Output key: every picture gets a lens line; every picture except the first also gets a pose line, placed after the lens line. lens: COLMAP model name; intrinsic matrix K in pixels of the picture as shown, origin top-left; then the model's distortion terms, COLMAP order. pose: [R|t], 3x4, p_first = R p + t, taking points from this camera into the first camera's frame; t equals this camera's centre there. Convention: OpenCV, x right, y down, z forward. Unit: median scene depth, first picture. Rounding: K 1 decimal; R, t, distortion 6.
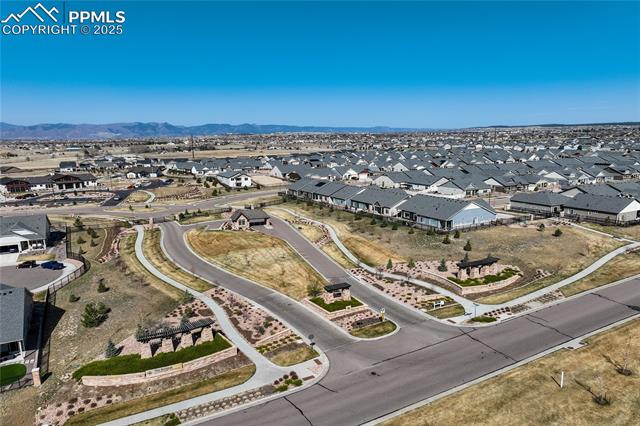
lens RADIAL K [[449.6, 0, 326.5], [0, 449.6, 217.5], [0, 0, 1]] dist [0.001048, 0.012921]
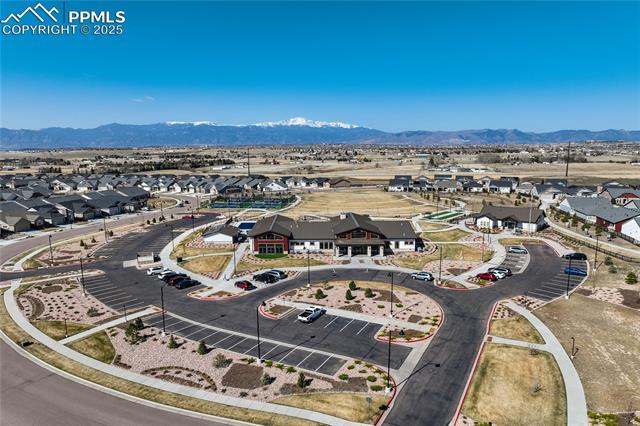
lens RADIAL K [[449.6, 0, 330.8], [0, 449.6, 230.5], [0, 0, 1]] dist [0.001048, 0.012921]
pose [[0.754127, 0.137878, -0.642093, -0.053728], [-0.129327, 0.989746, 0.060638, -0.021076], [0.643869, 0.037311, 0.764225, 0.113167]]
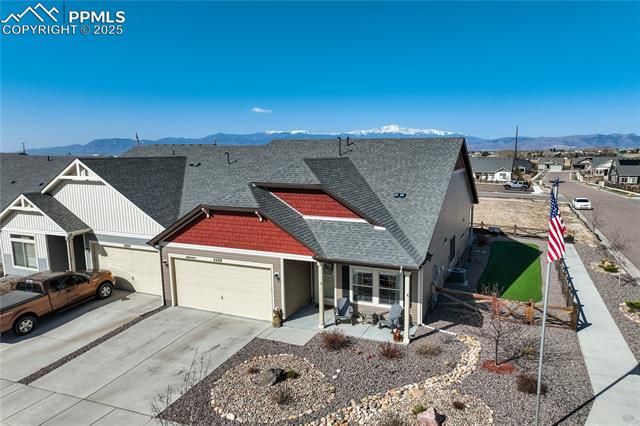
lens RADIAL K [[449.6, 0, 333.7], [0, 449.6, 217.5], [0, 0, 1]] dist [0.001048, 0.012921]
pose [[0.607040, 0.125565, -0.784688, 0.029362], [-0.147557, 0.988076, 0.043960, -0.021541], [0.780852, 0.089101, 0.618330, 0.194275]]
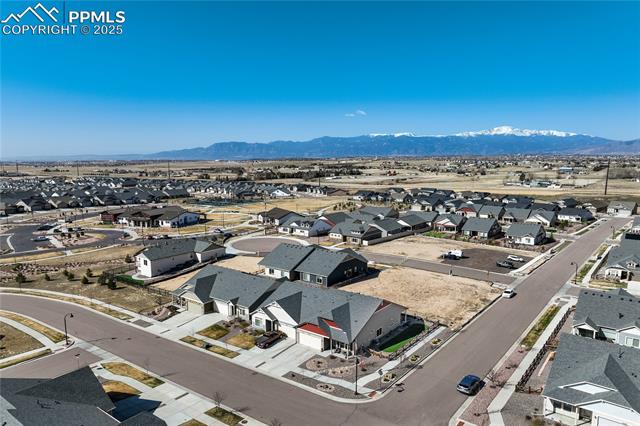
lens RADIAL K [[449.6, 0, 323.8], [0, 449.6, 227.3], [0, 0, 1]] dist [0.001048, 0.012921]
pose [[0.393618, 0.160652, -0.905128, 0.067662], [-0.170594, 0.980274, 0.099803, -0.038820], [0.903307, 0.115125, 0.413259, 0.176242]]
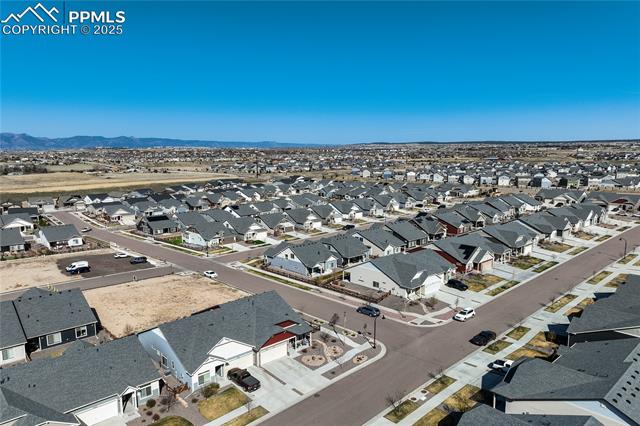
lens RADIAL K [[449.6, 0, 324.1], [0, 449.6, 217.0], [0, 0, 1]] dist [0.001048, 0.012921]
pose [[0.971298, -0.025803, 0.236462, 0.009846], [0.033657, 0.999006, -0.029239, -0.032867], [-0.235473, 0.036359, 0.971201, 0.145828]]
